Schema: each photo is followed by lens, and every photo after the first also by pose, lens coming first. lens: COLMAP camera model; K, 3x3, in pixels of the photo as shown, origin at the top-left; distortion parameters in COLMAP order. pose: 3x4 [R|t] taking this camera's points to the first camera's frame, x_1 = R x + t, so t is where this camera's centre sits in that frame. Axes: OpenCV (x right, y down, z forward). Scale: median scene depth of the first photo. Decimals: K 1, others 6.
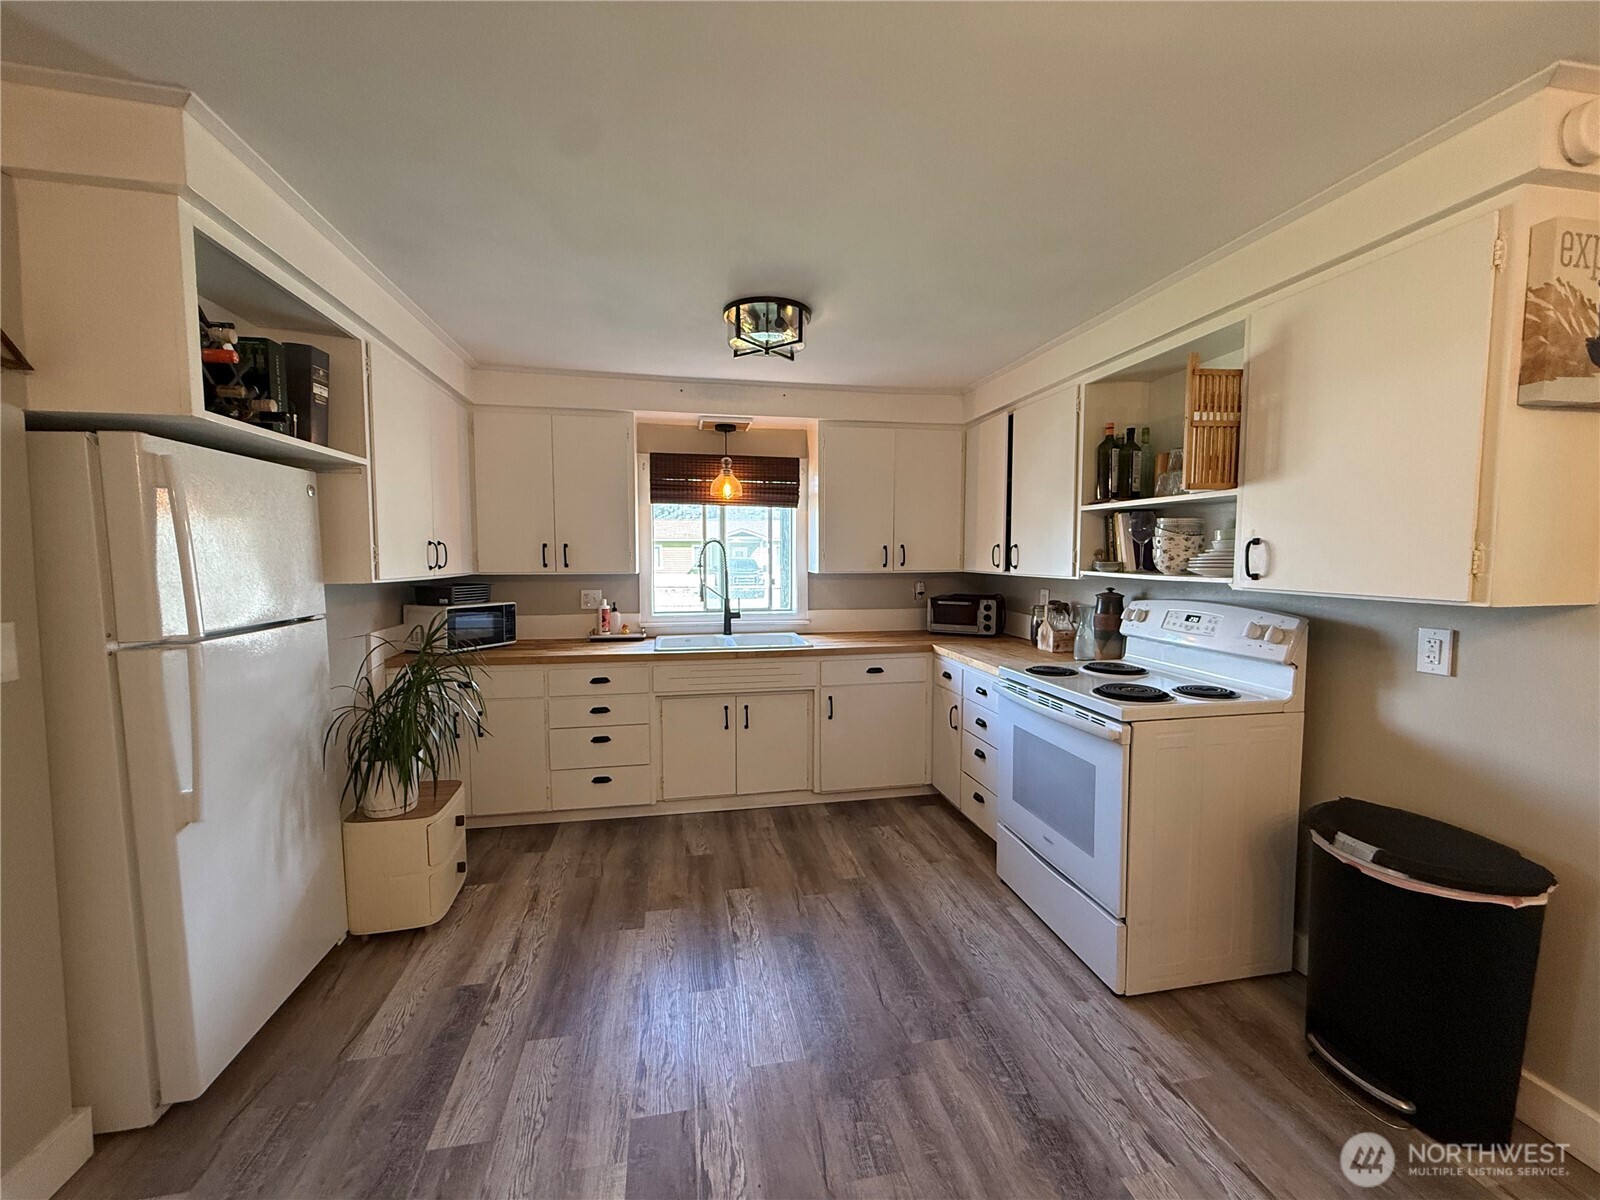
lens RADIAL K [[635.1, 0, 796.3], [0, 635.1, 598.0], [0, 0, 1]] dist [0.000276, -0.000055]
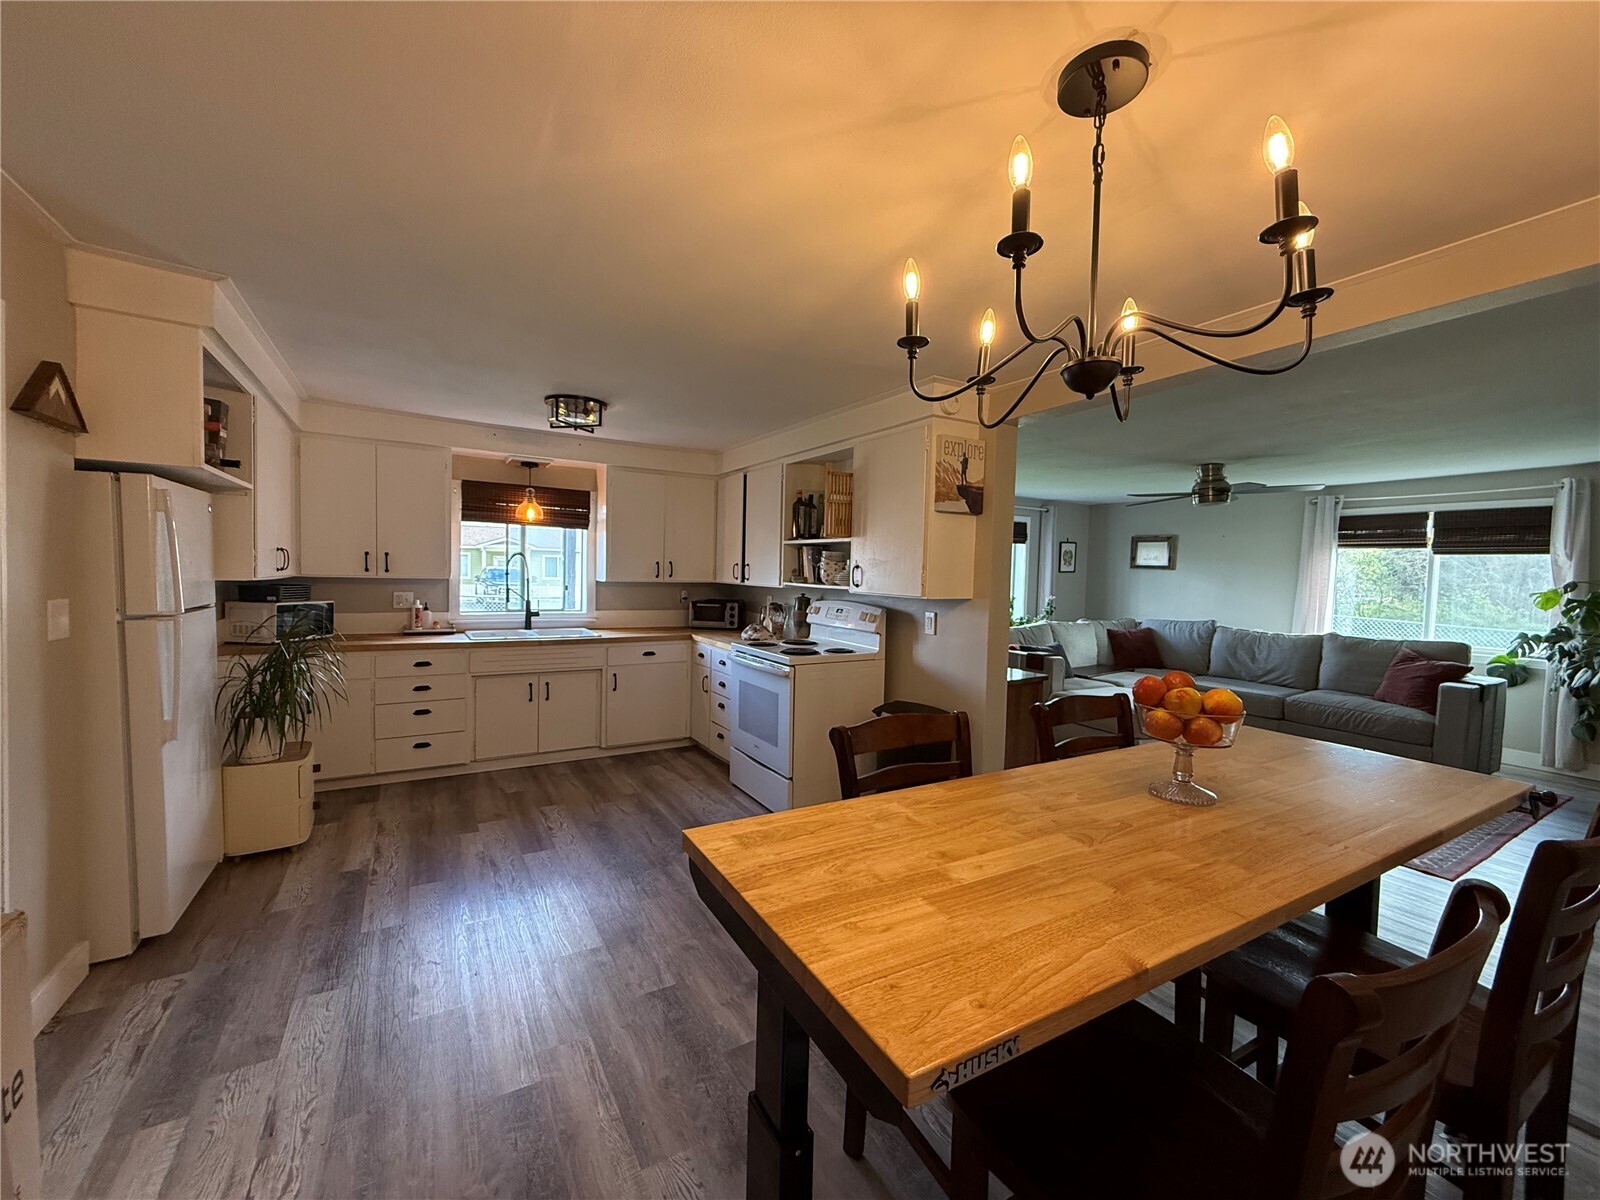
lens RADIAL K [[635.1, 0, 796.3], [0, 635.1, 598.0], [0, 0, 1]] dist [0.000276, -0.000055]
pose [[0.939493, 0.010261, 0.342413, -0.057999], [-0.002697, 0.999742, -0.022560, 0.031401], [-0.342556, 0.020272, 0.939279, -0.480243]]
